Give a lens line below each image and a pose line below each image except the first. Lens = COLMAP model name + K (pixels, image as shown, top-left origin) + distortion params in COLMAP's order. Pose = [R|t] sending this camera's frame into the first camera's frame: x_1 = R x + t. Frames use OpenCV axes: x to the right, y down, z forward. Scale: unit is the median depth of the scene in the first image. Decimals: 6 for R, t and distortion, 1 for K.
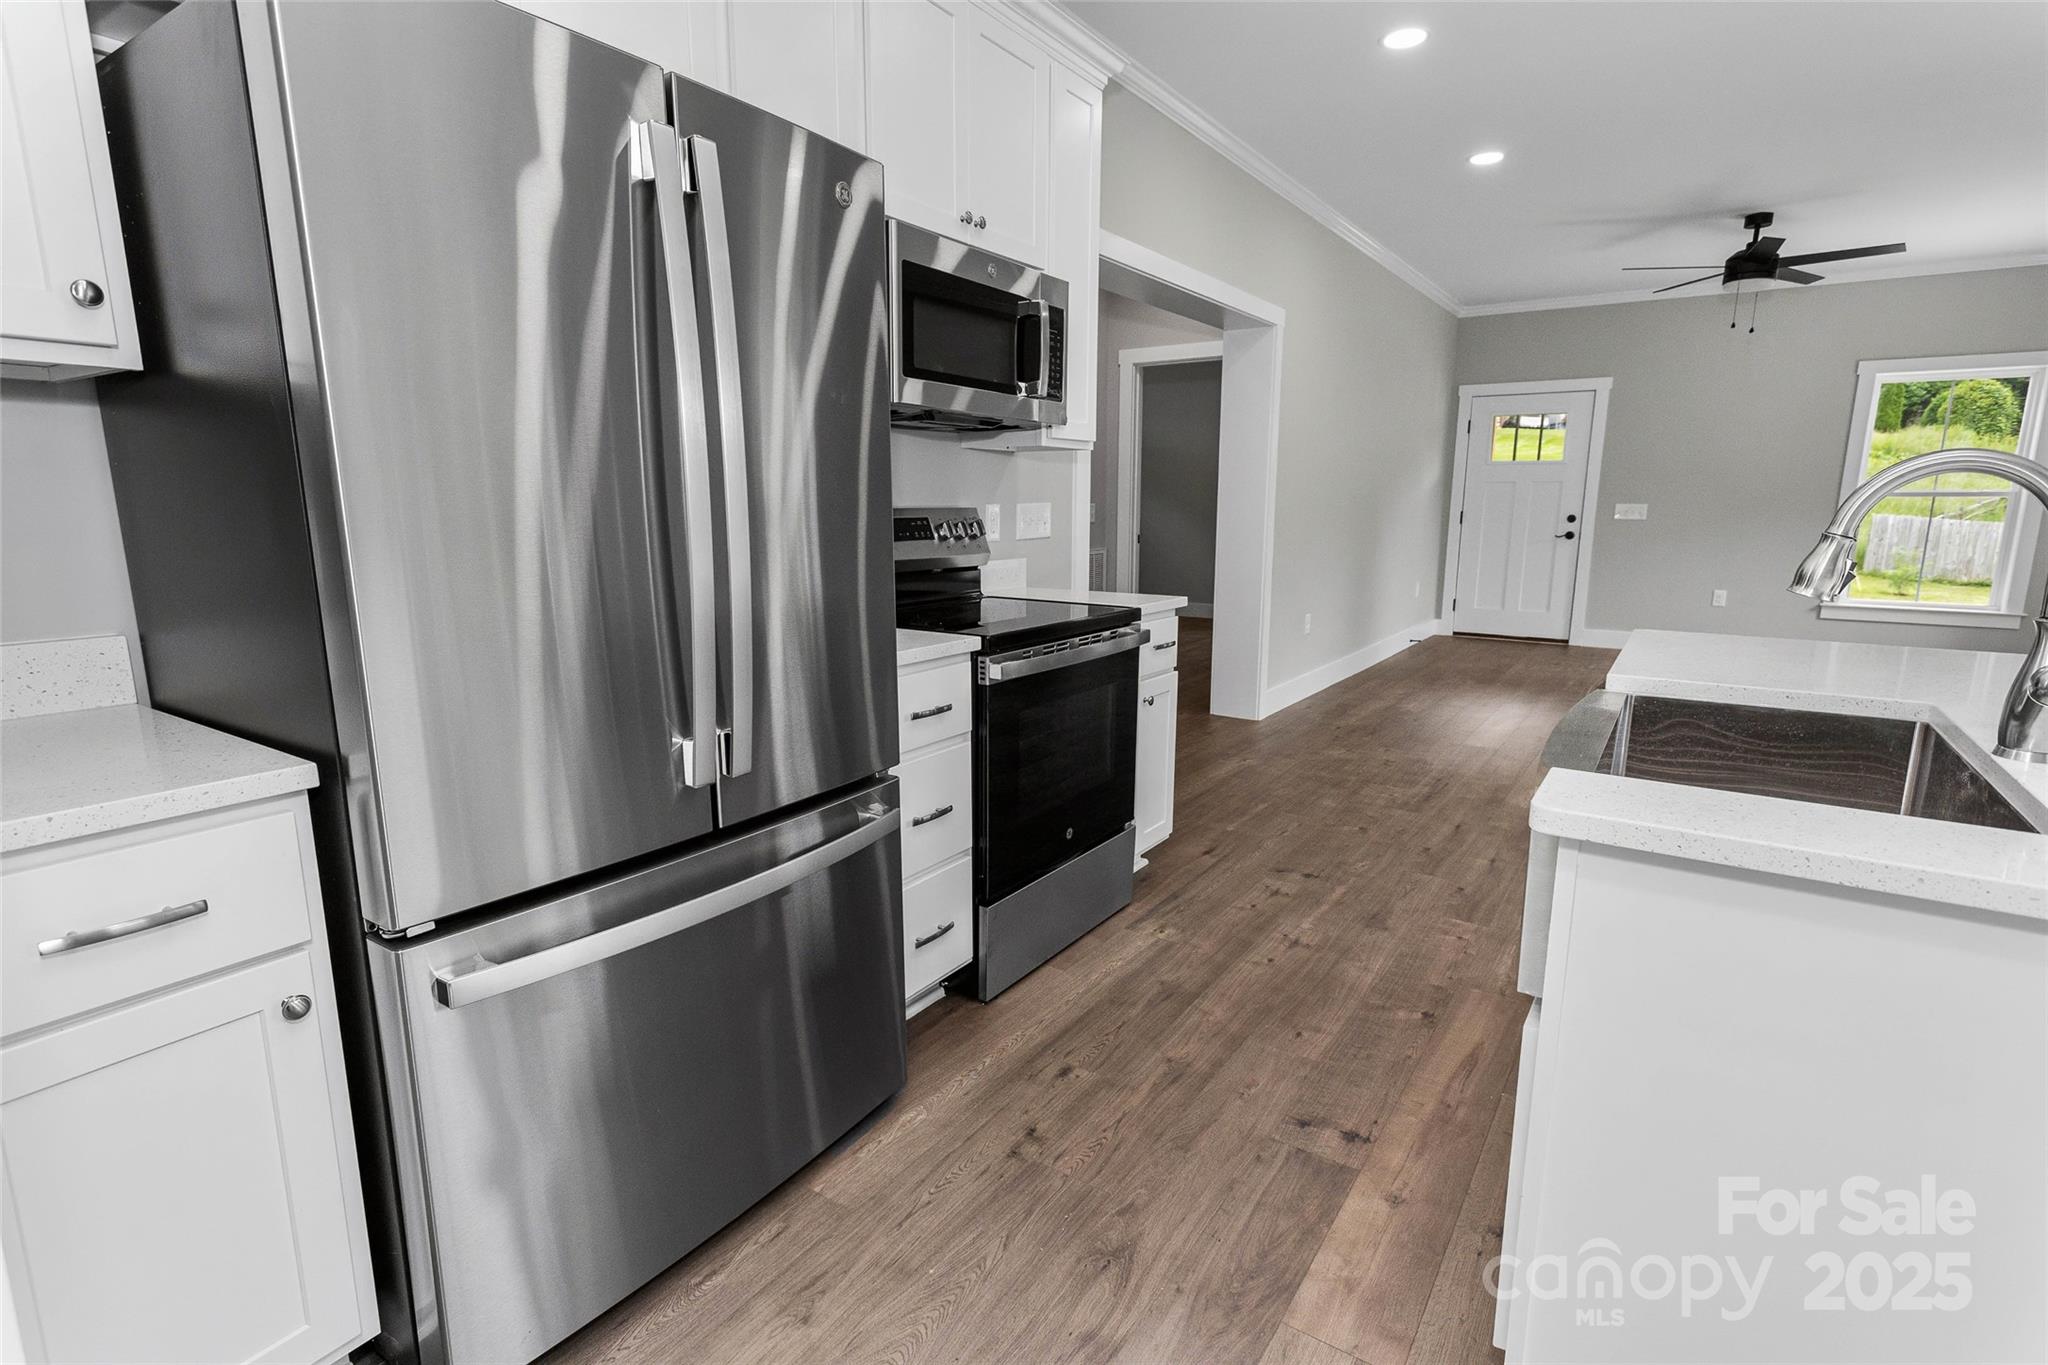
lens RADIAL K [[1005.7, 0, 1023.7], [0, 1005.7, 688.2], [0, 0, 1]] dist [0.001500, -0.000599]
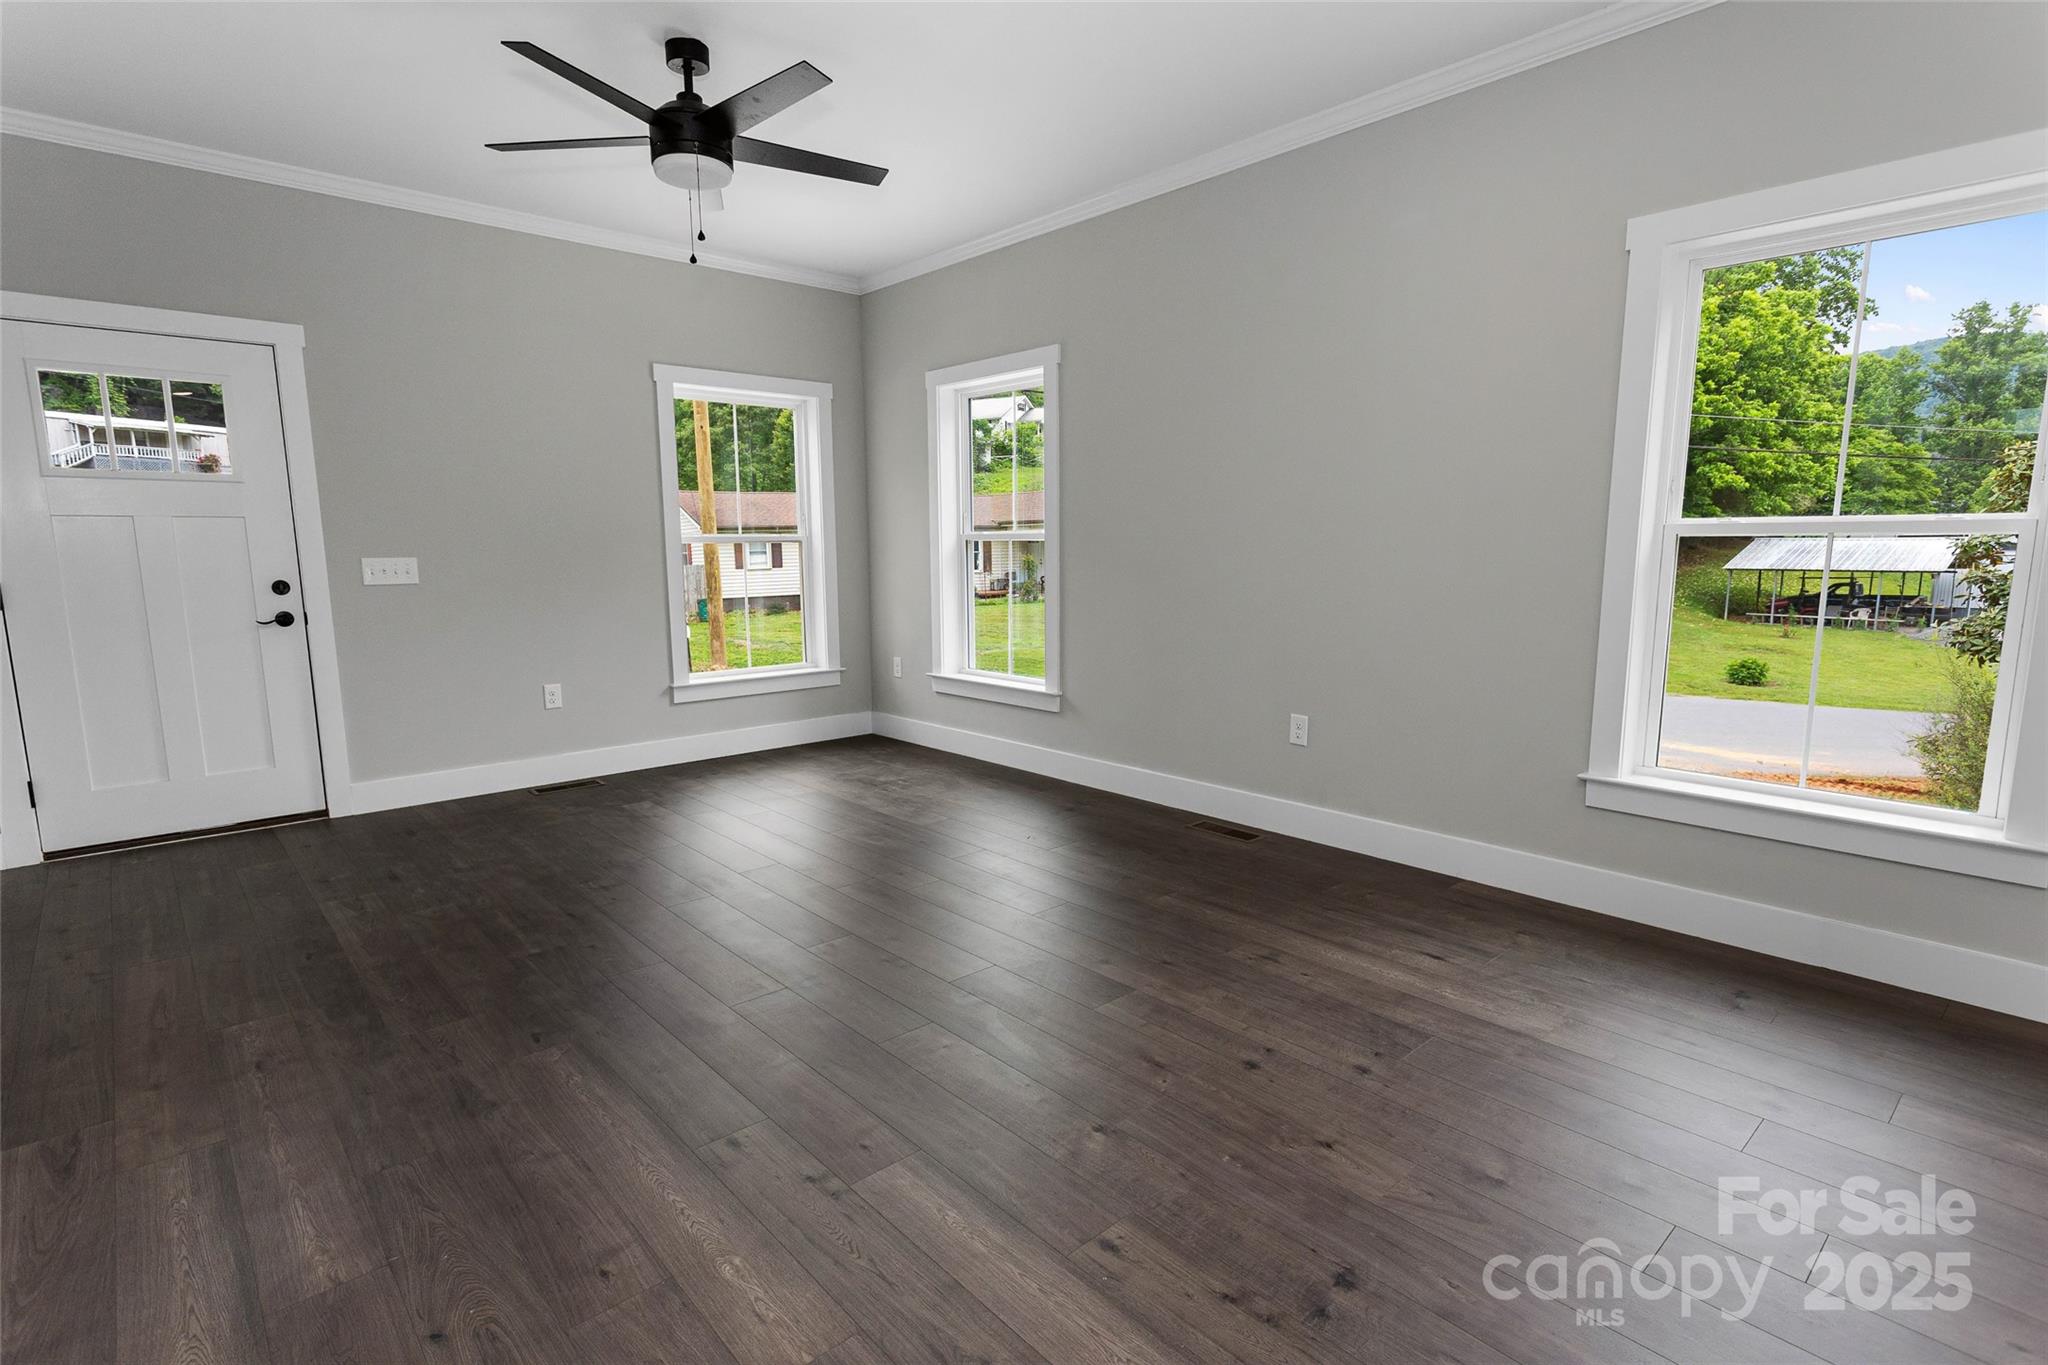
lens RADIAL K [[1005.7, 0, 1027.2], [0, 1005.7, 693.1], [0, 0, 1]] dist [0.001500, -0.000599]
pose [[0.235204, -0.148488, 0.960536, 0.125587], [0.190342, 0.976162, 0.104295, -0.097332], [-0.953126, 0.158300, 0.257861, 0.513597]]
